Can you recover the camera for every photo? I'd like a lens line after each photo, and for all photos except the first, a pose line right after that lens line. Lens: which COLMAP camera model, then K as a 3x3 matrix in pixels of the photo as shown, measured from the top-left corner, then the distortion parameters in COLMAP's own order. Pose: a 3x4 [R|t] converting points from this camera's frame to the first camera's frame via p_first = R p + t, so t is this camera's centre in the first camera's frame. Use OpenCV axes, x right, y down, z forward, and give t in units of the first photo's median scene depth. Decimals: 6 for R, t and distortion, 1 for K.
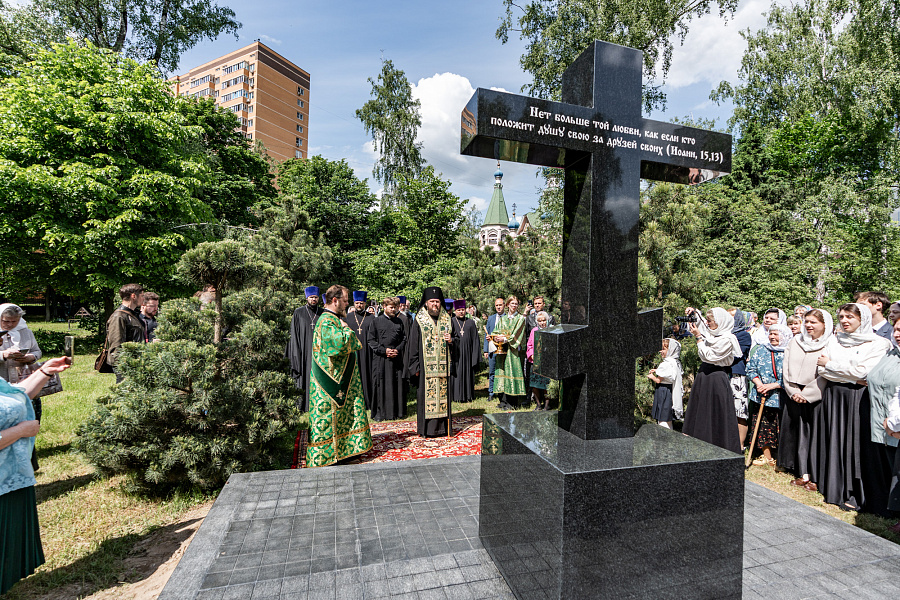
lens RADIAL K [[424.3, 0, 452.1], [0, 424.3, 301.2], [0, 0, 1]] dist [0.000266, 0.000193]
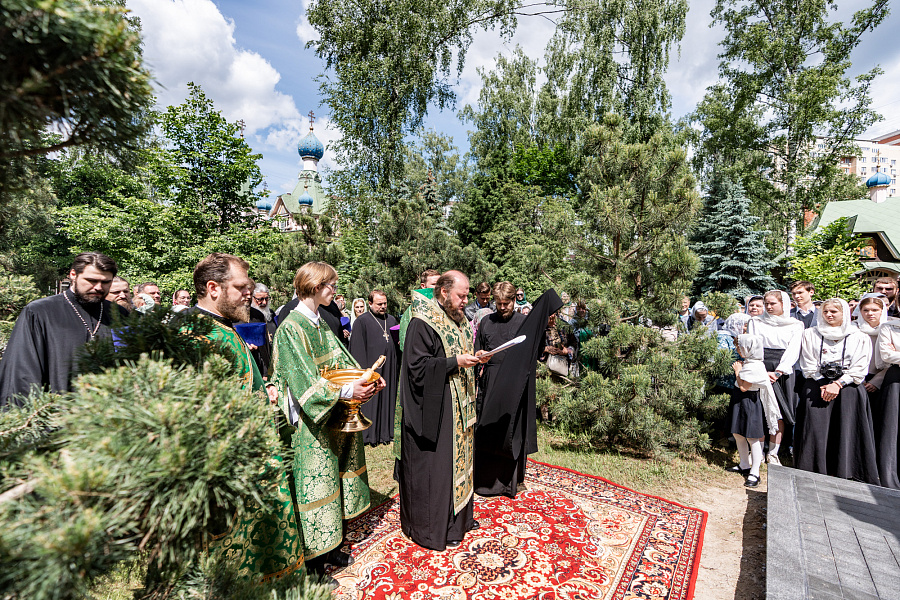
lens RADIAL K [[407.8, 0, 453.5], [0, 407.8, 298.1], [0, 0, 1]] dist [-0.001789, 0.000955]
pose [[0.808151, -0.010522, 0.588881, -0.244443], [0.001296, 0.999870, 0.016087, 0.006499], [-0.588974, -0.012238, 0.808060, 0.412034]]
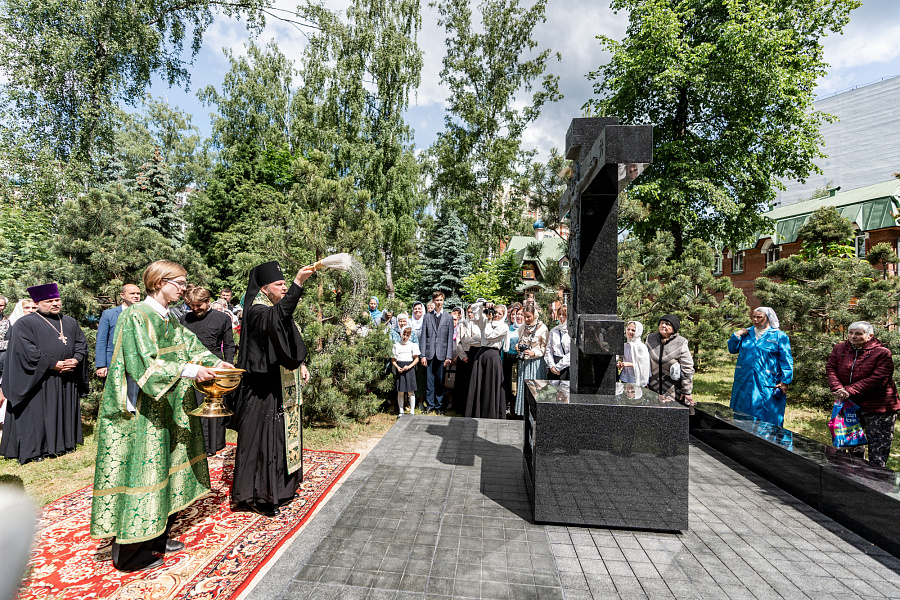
lens RADIAL K [[407.8, 0, 453.5], [0, 407.8, 298.1], [0, 0, 1]] dist [-0.001789, 0.000955]
pose [[0.362175, 0.011839, 0.932035, -0.292886], [-0.022607, 0.999737, -0.003914, 0.006449], [-0.931836, -0.019653, 0.362348, 0.263462]]
